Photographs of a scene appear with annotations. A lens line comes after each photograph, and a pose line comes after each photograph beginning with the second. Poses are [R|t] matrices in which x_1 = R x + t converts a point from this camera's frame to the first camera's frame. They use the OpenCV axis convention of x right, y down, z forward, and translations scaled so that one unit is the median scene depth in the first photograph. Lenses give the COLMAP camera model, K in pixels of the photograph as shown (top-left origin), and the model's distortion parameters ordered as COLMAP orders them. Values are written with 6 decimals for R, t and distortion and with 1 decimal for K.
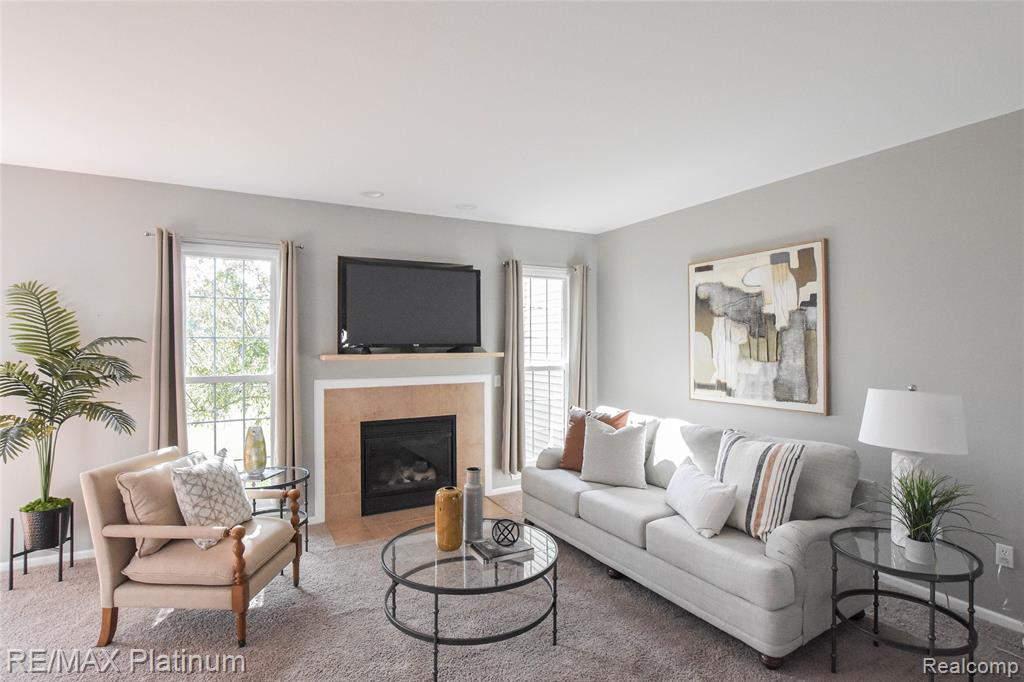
lens RADIAL K [[492.9, 0, 529.2], [0, 492.9, 349.7], [0, 0, 1]] dist [-0.026557, -0.001798]
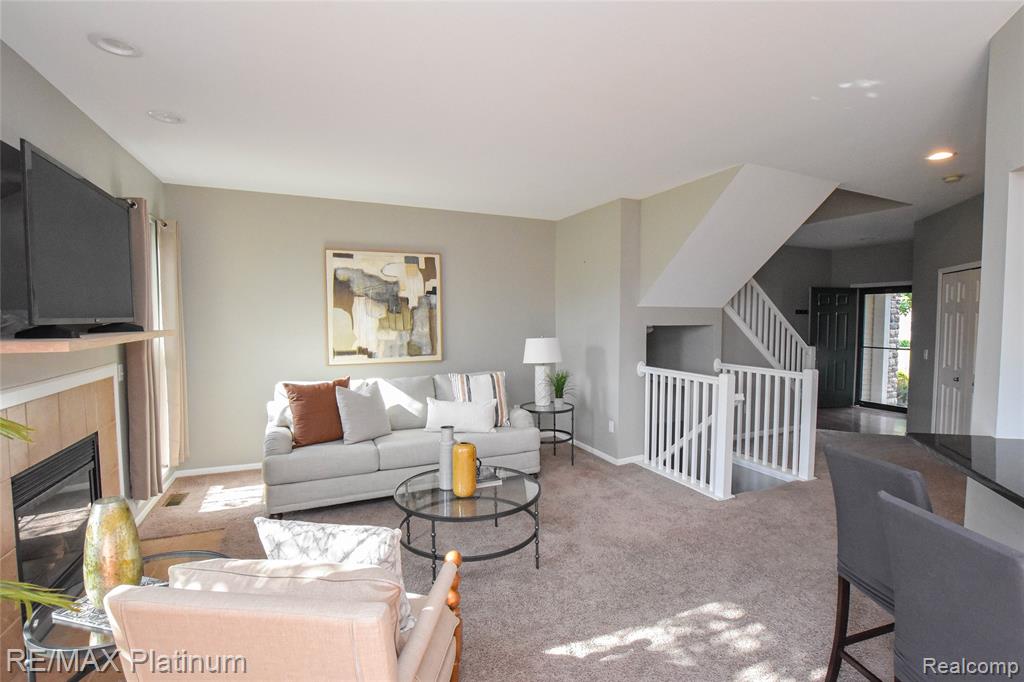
lens RADIAL K [[480.5, 0, 505.7], [0, 480.5, 344.0], [0, 0, 1]] dist [-0.016501, -0.000673]
pose [[0.106751, -0.051929, 0.992929, -0.885274], [0.014058, 0.998614, 0.050715, -0.002833], [-0.994186, 0.008545, 0.107333, 0.545599]]
